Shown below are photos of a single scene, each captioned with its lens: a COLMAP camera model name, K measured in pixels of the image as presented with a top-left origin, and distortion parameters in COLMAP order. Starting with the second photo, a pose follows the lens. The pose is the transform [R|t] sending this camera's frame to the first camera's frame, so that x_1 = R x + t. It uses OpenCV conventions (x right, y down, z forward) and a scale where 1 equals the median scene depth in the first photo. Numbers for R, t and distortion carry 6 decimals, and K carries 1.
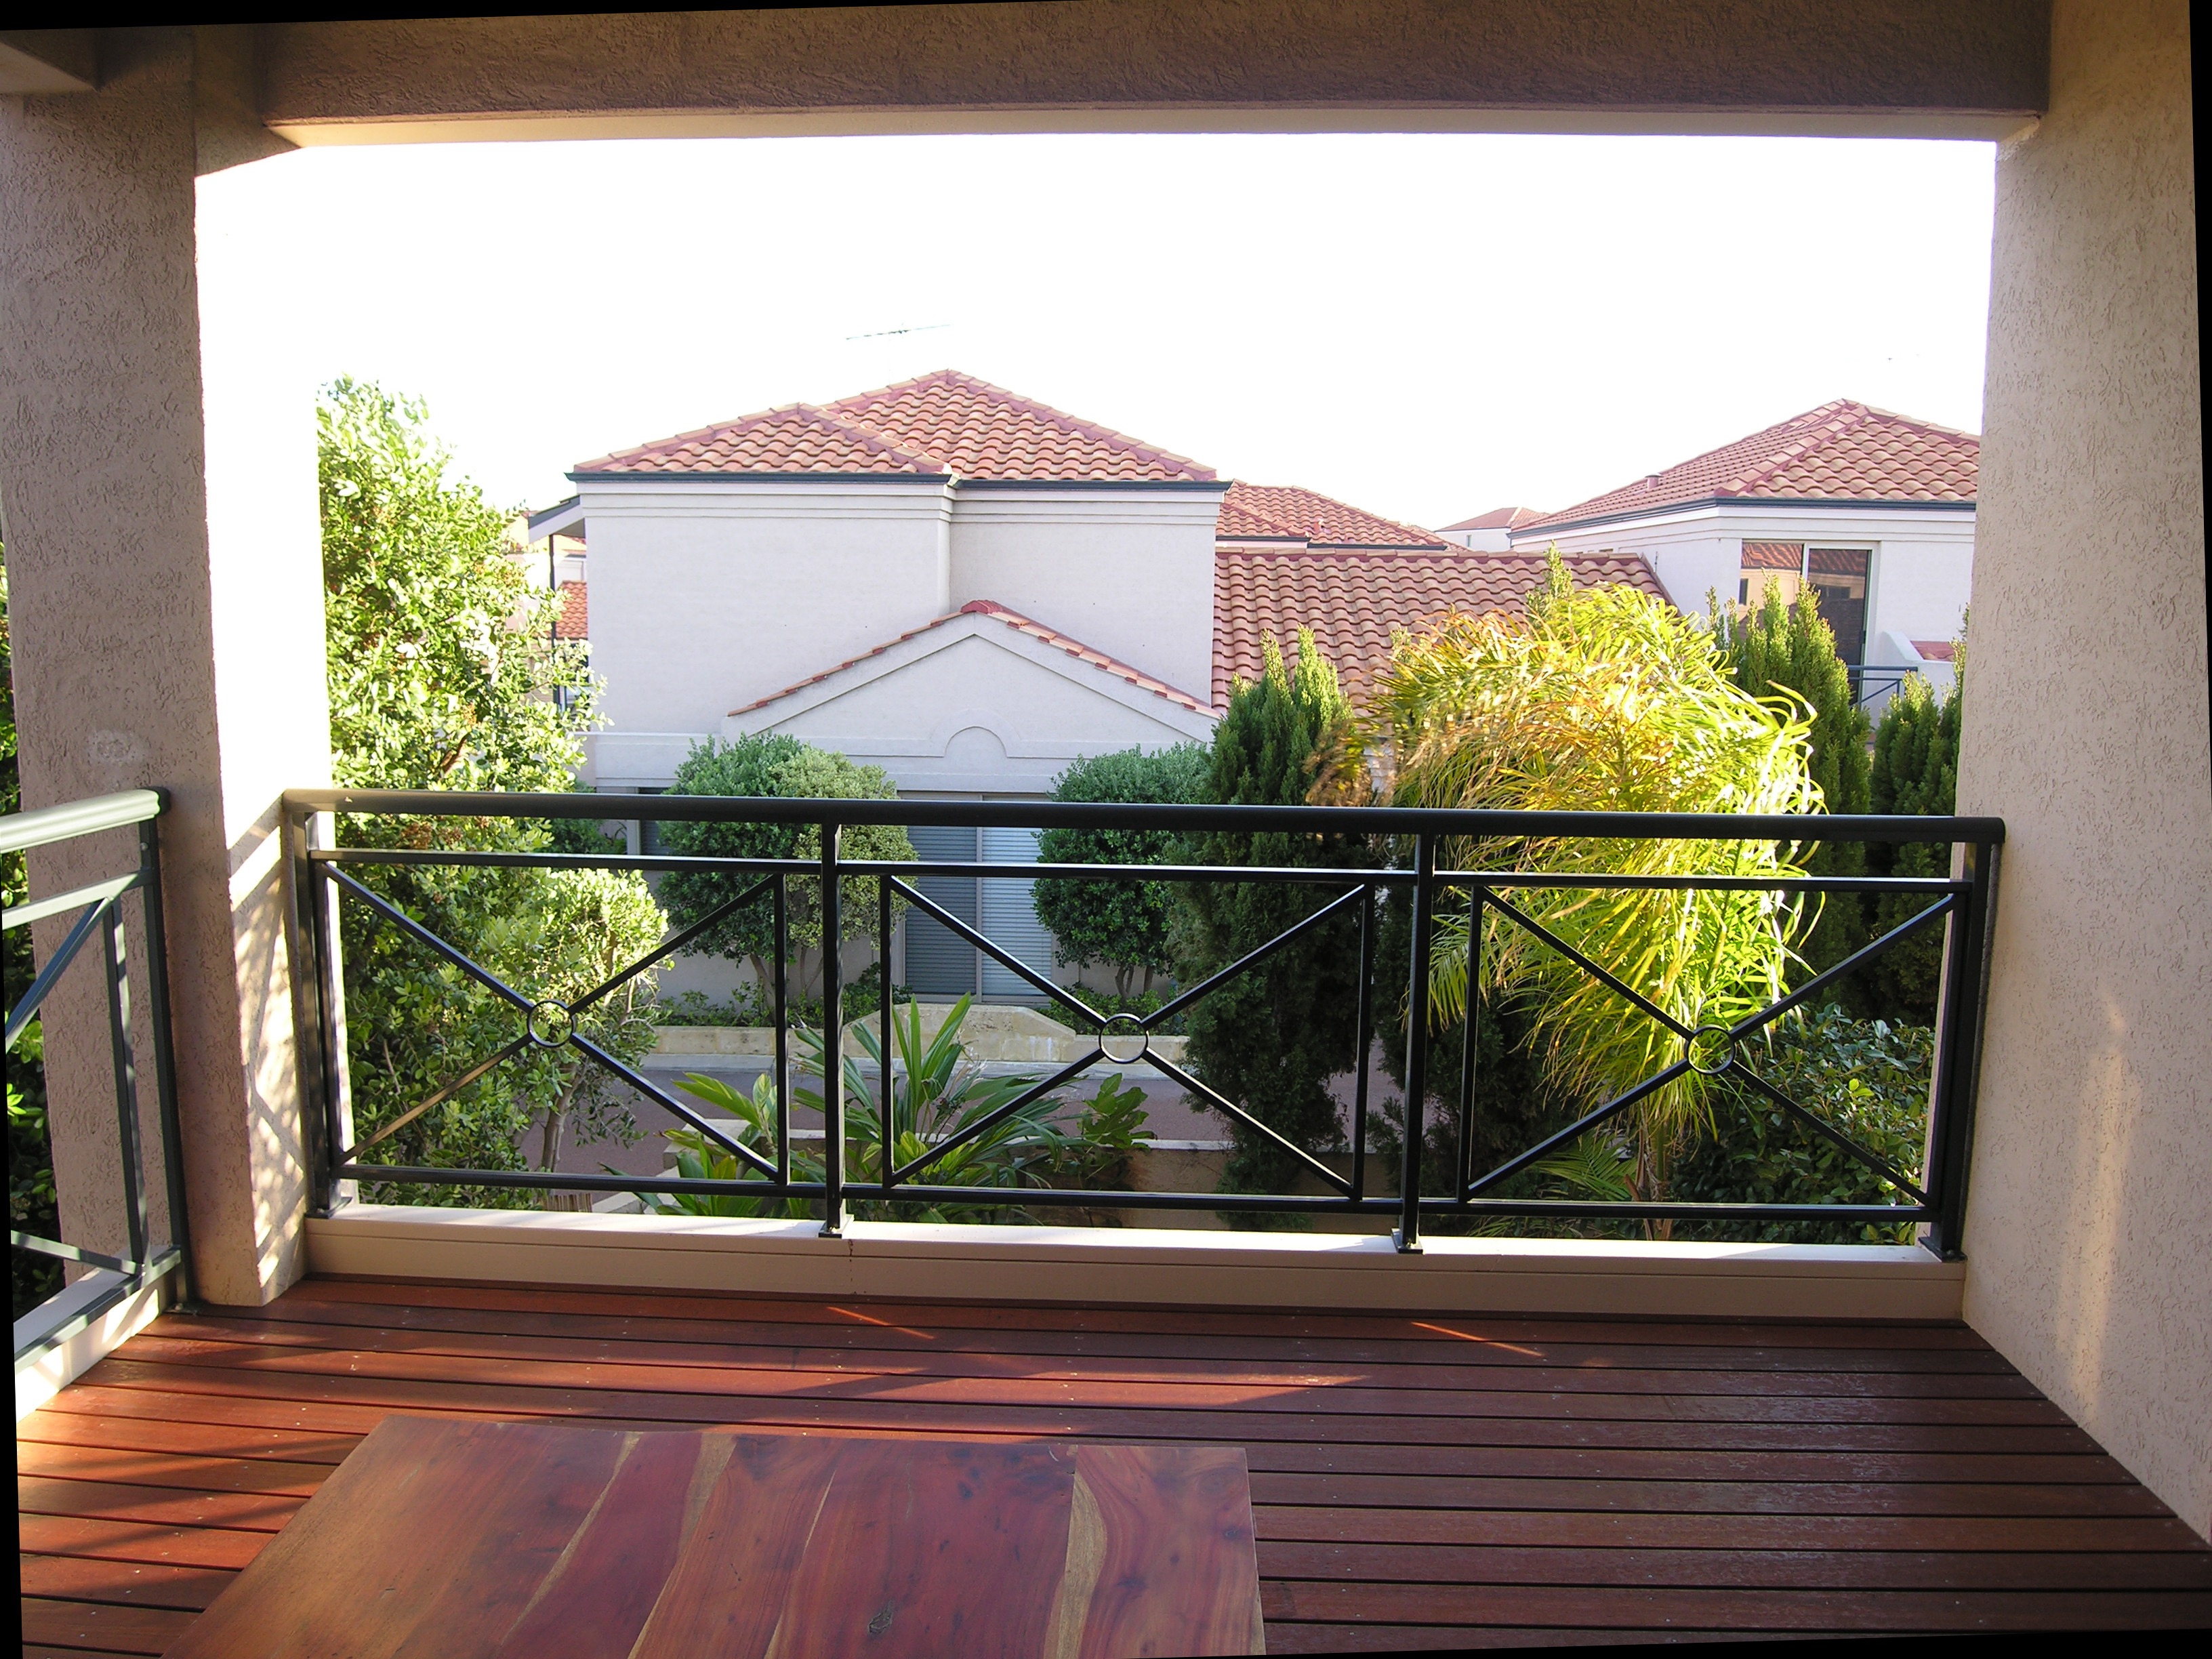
lens RADIAL K [[1570.8, 0, 1094.6], [0, 1570.8, 801.4], [0, 0, 1]] dist [-0.061223, 0.002565]
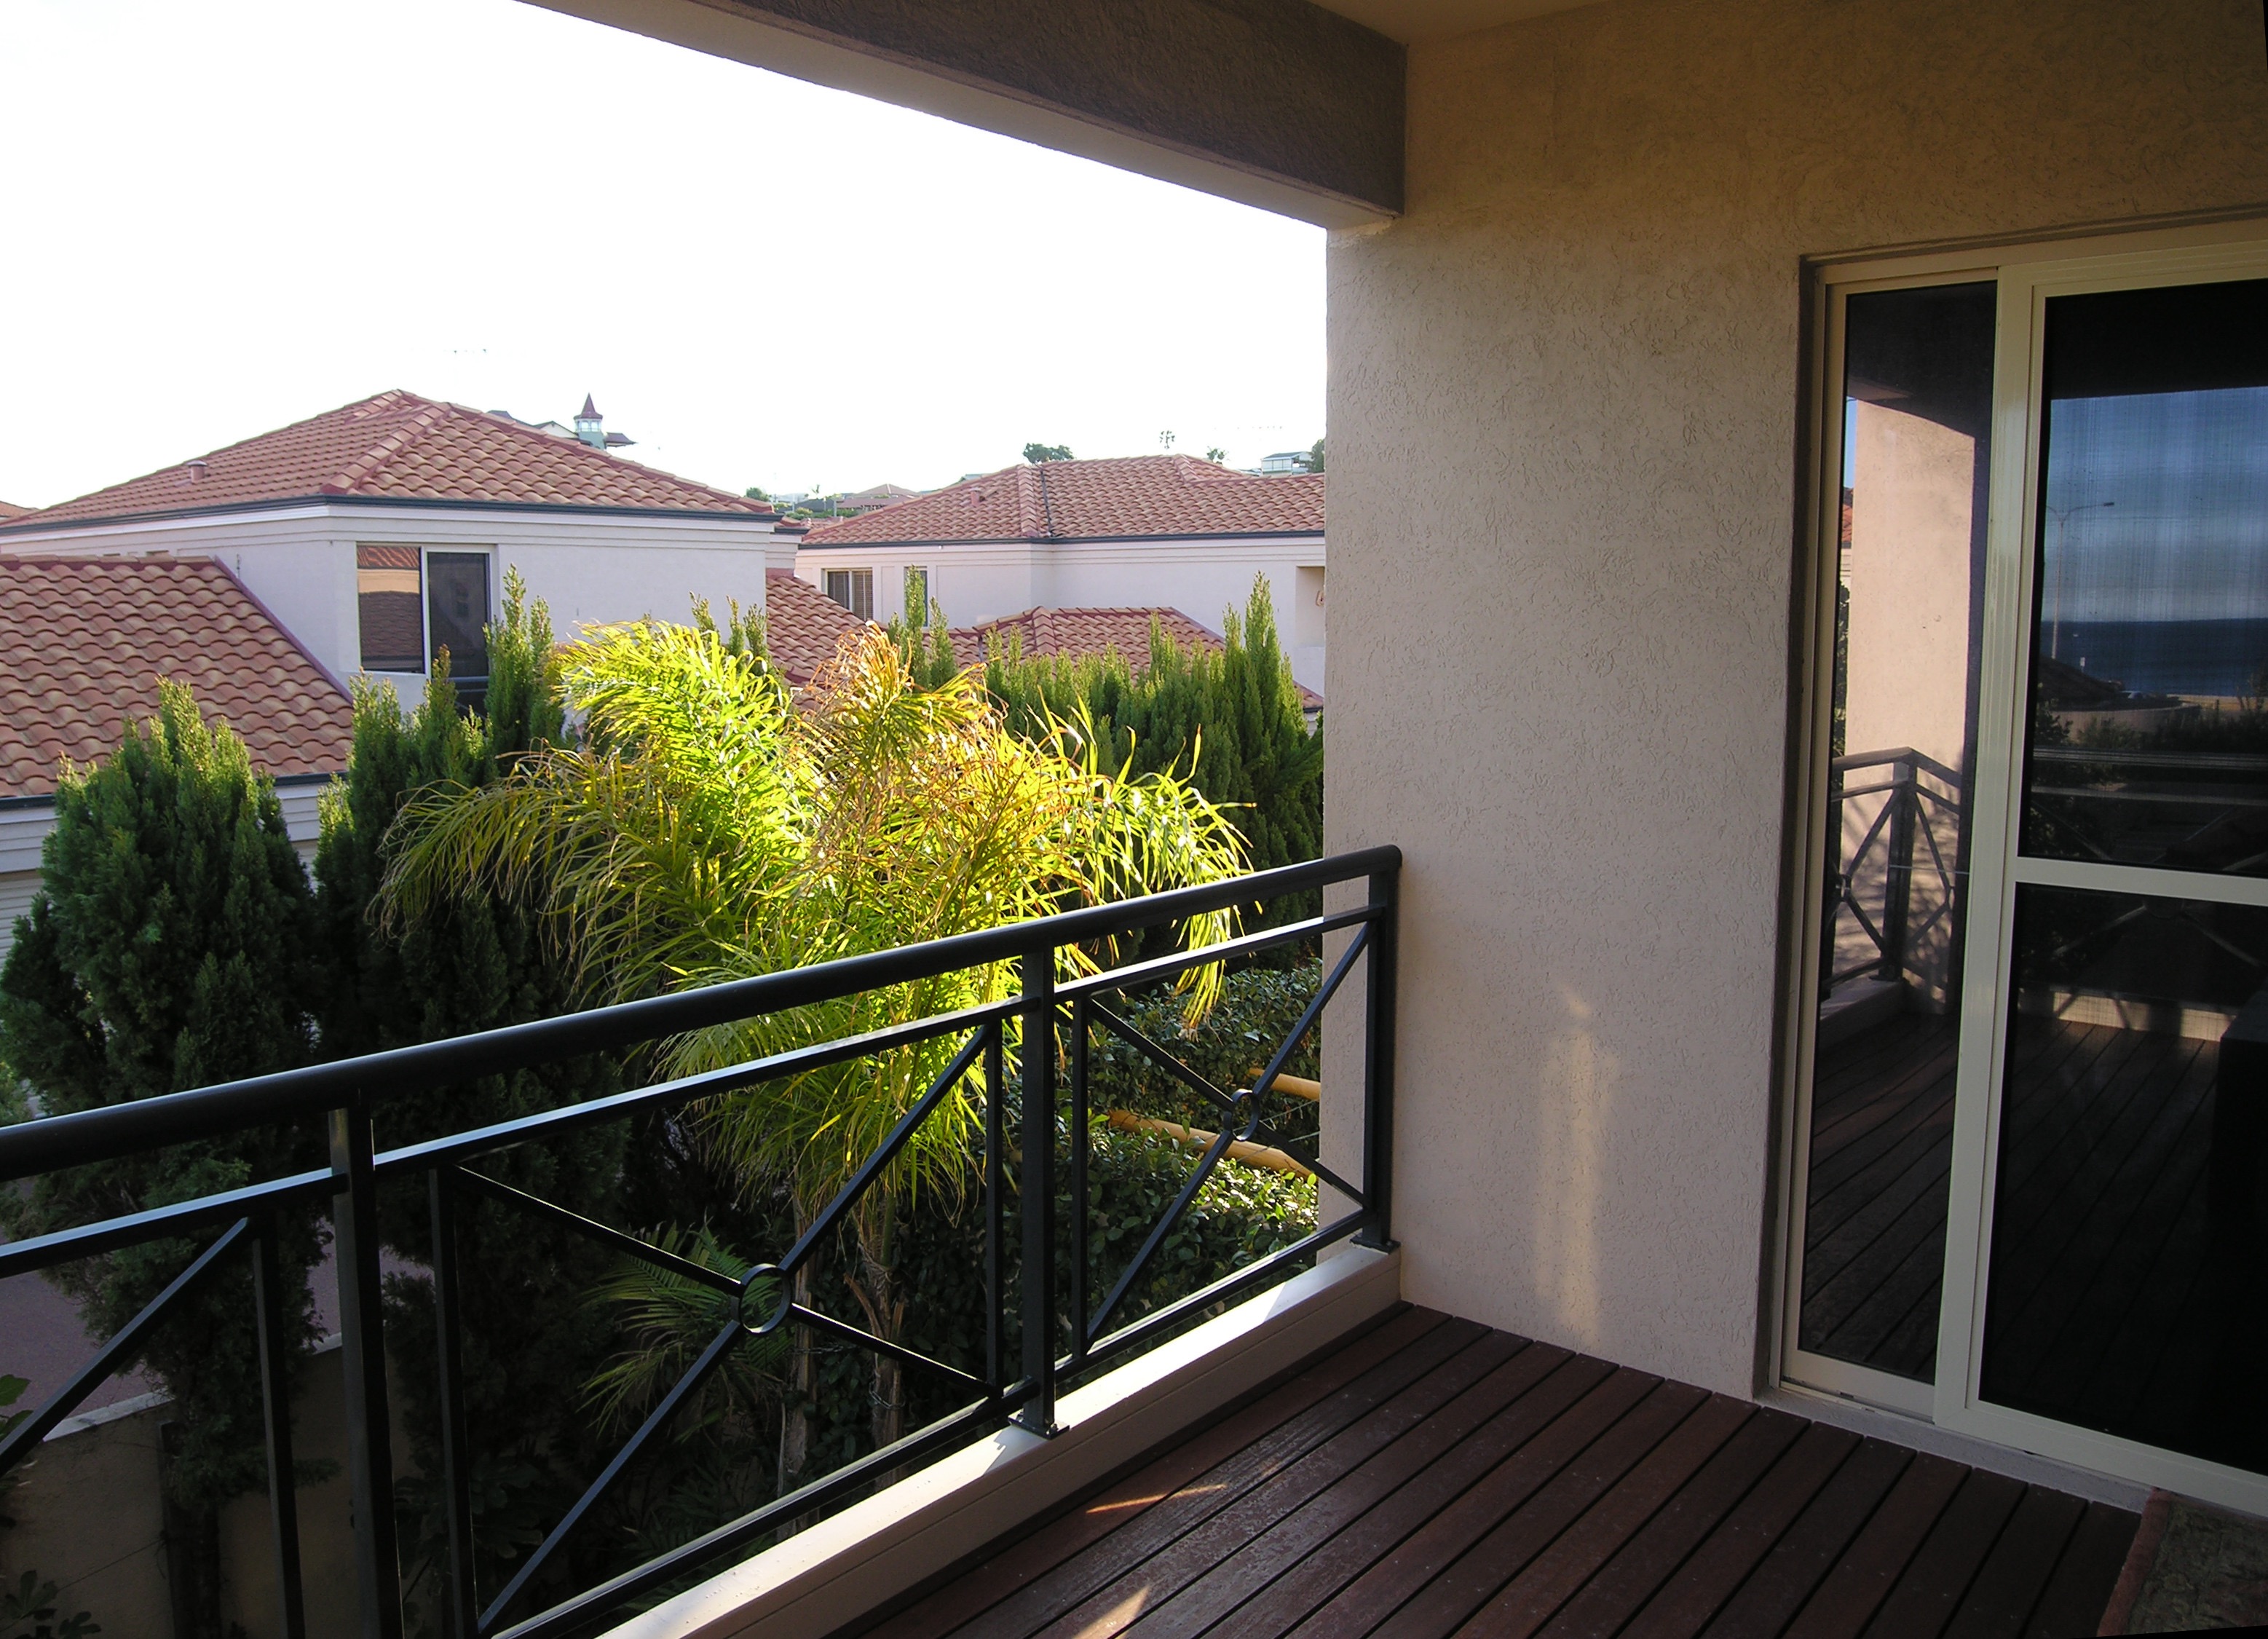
lens RADIAL K [[1689.7, 0, 1132.9], [0, 1689.7, 782.4], [0, 0, 1]] dist [-0.065666, 0.006897]
pose [[0.614906, -0.093428, 0.783047, -0.470979], [0.108000, 0.993578, 0.033738, -0.094692], [-0.781170, 0.063823, 0.621047, 0.386300]]
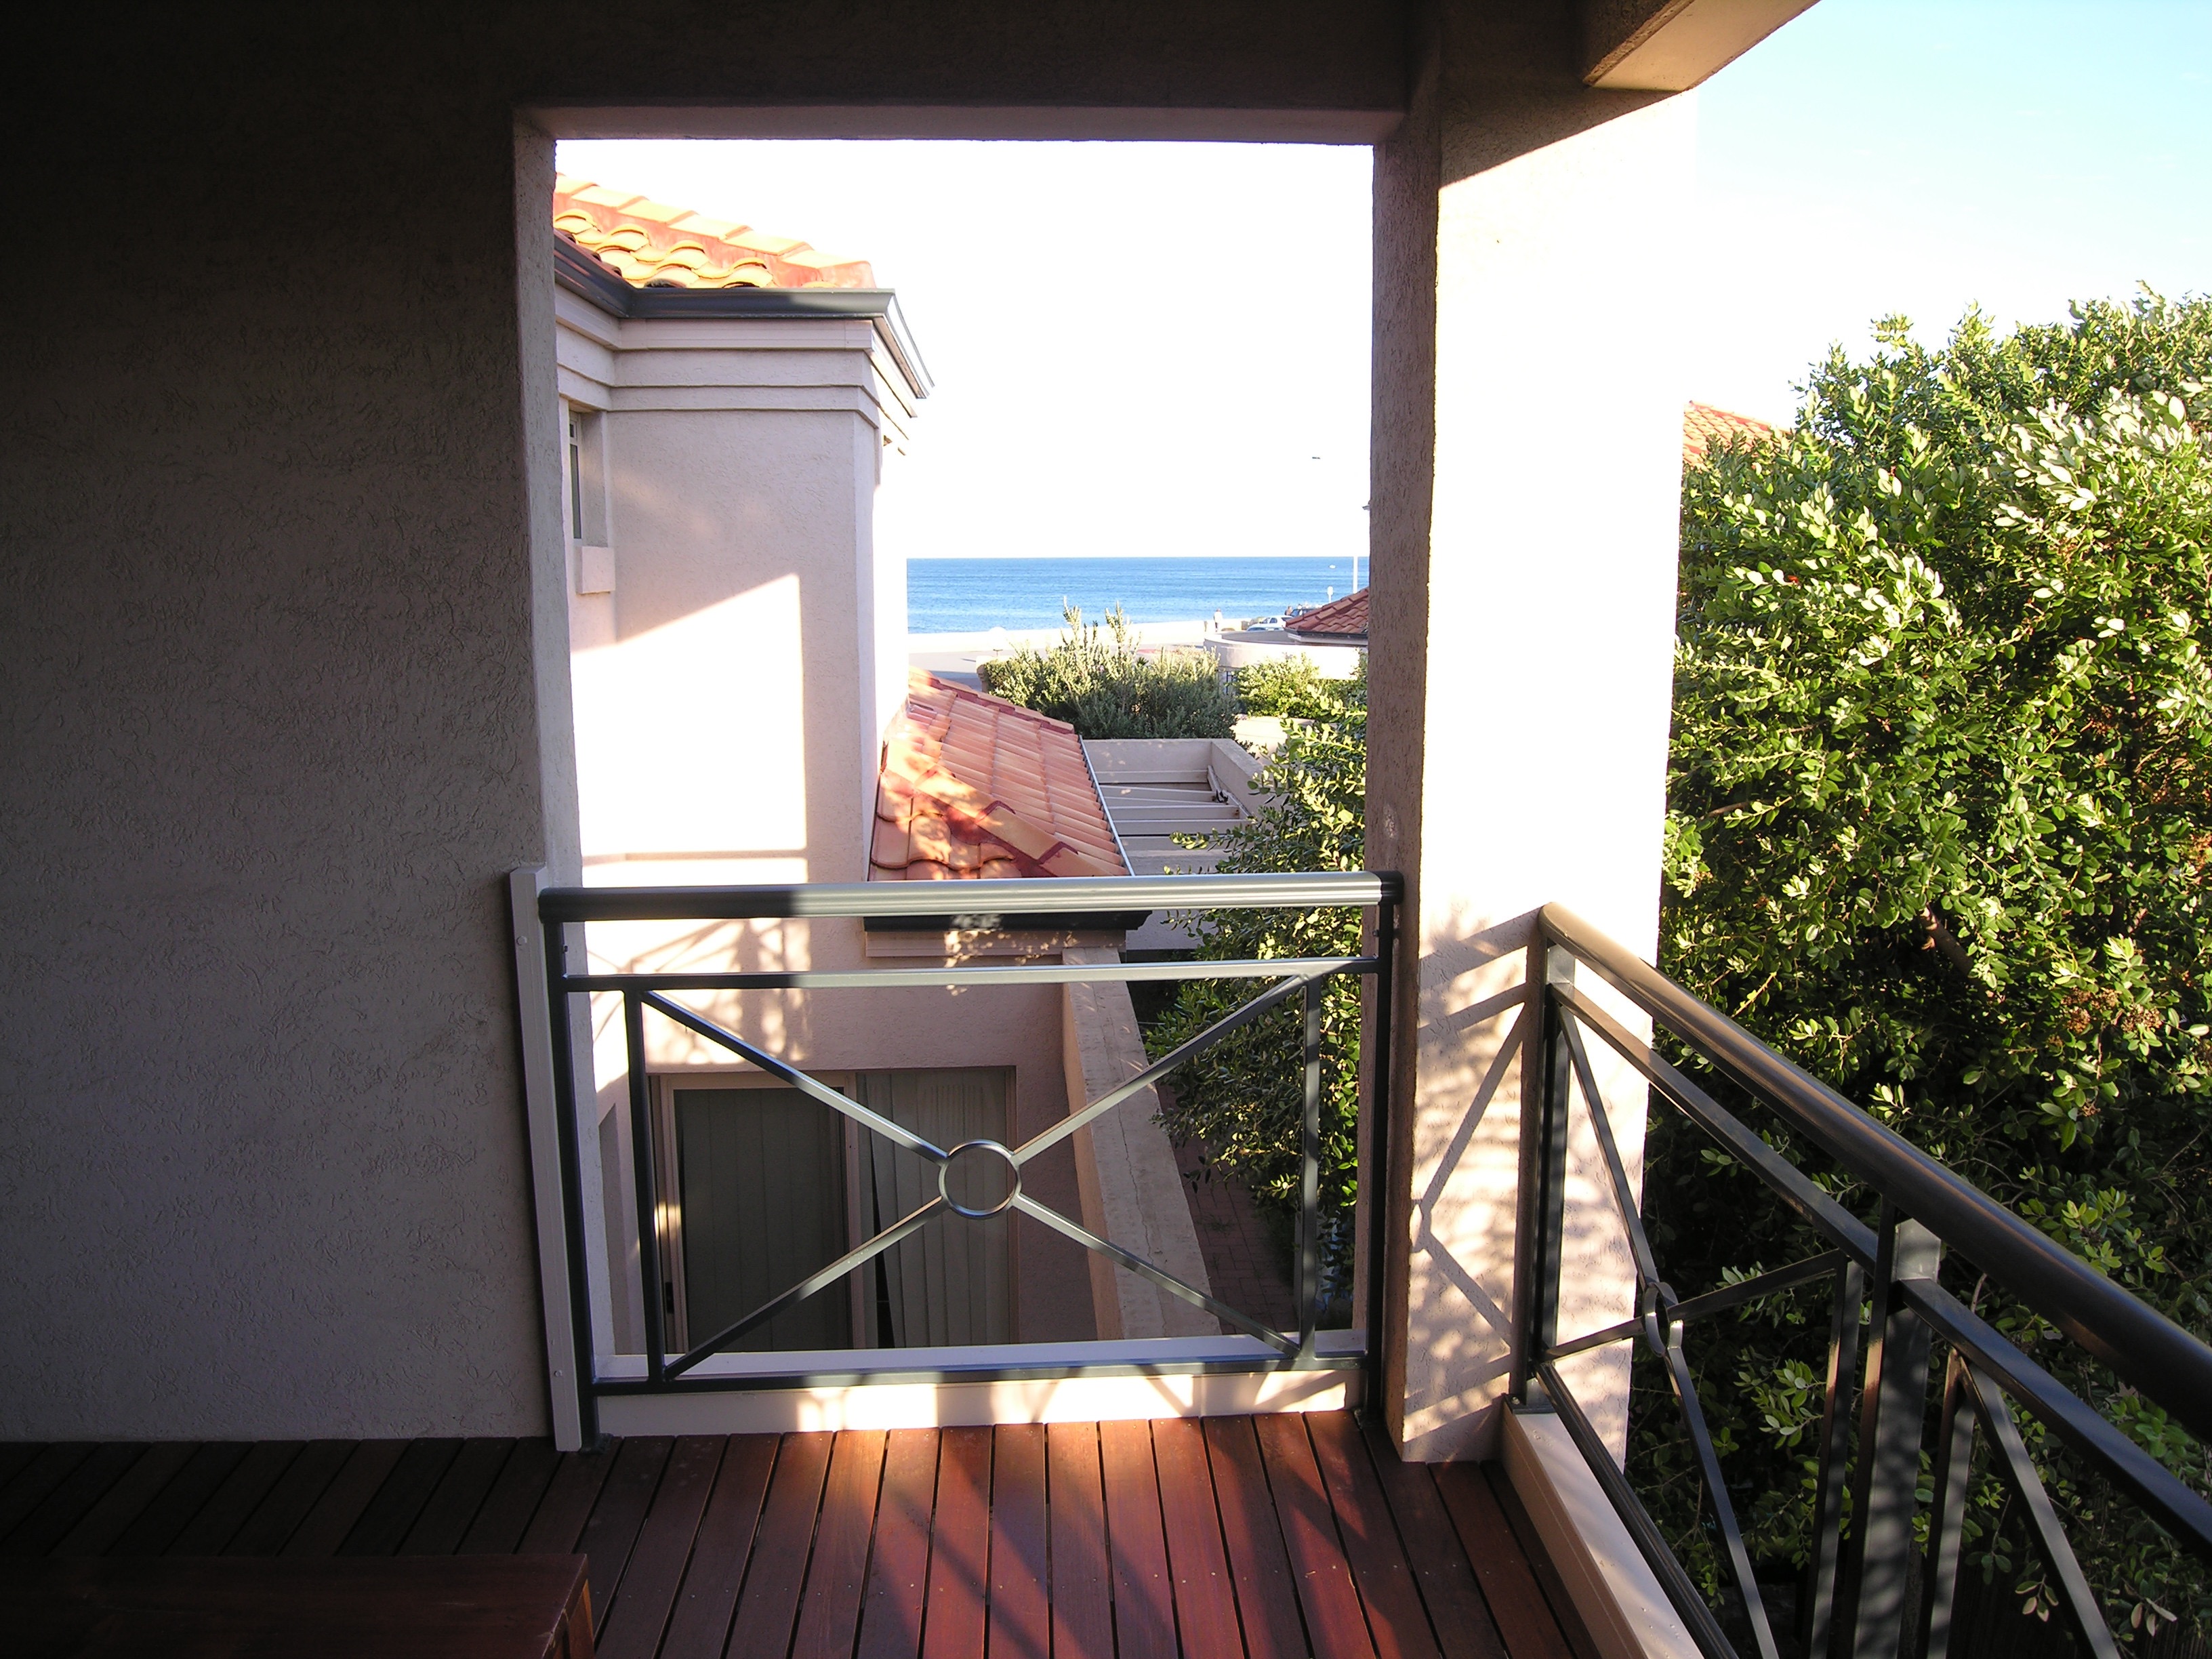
lens RADIAL K [[1570.8, 0, 1094.6], [0, 1570.8, 801.4], [0, 0, 1]] dist [-0.061223, 0.002565]
pose [[0.084807, 0.142094, -0.986214, 0.277823], [-0.123825, 0.983610, 0.131070, -0.145132], [0.988673, 0.111002, 0.101012, 0.690612]]
